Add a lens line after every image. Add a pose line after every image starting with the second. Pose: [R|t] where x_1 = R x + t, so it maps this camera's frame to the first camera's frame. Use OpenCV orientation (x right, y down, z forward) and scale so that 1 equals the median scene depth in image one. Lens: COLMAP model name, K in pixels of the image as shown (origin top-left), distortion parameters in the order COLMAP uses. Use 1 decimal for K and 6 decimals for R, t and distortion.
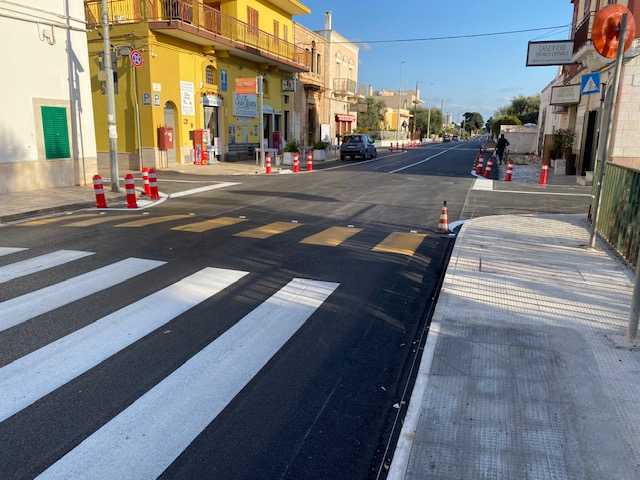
lens RADIAL K [[493.0, 0, 319.7], [0, 493.0, 237.9], [0, 0, 1]] dist [-0.014584, -0.005999]
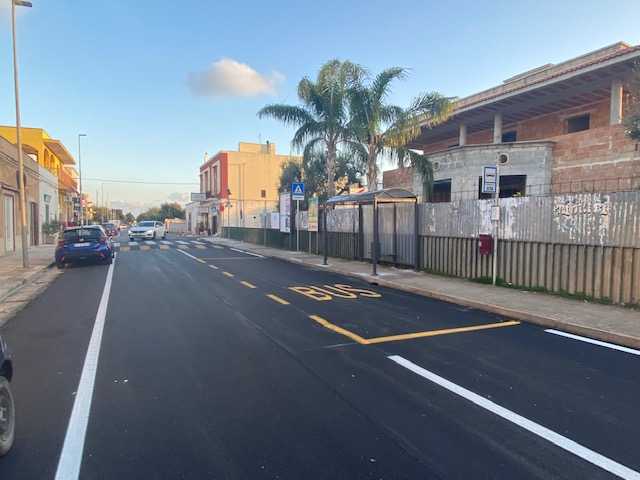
lens RADIAL K [[377.3, 0, 318.7], [0, 377.3, 240.2], [0, 0, 1]] dist [0.001906, -0.001042]
pose [[0.694805, -0.032393, 0.718469, -0.725026], [0.151668, 0.983118, -0.102347, 0.247083], [-0.703025, 0.180080, 0.687988, -1.121043]]
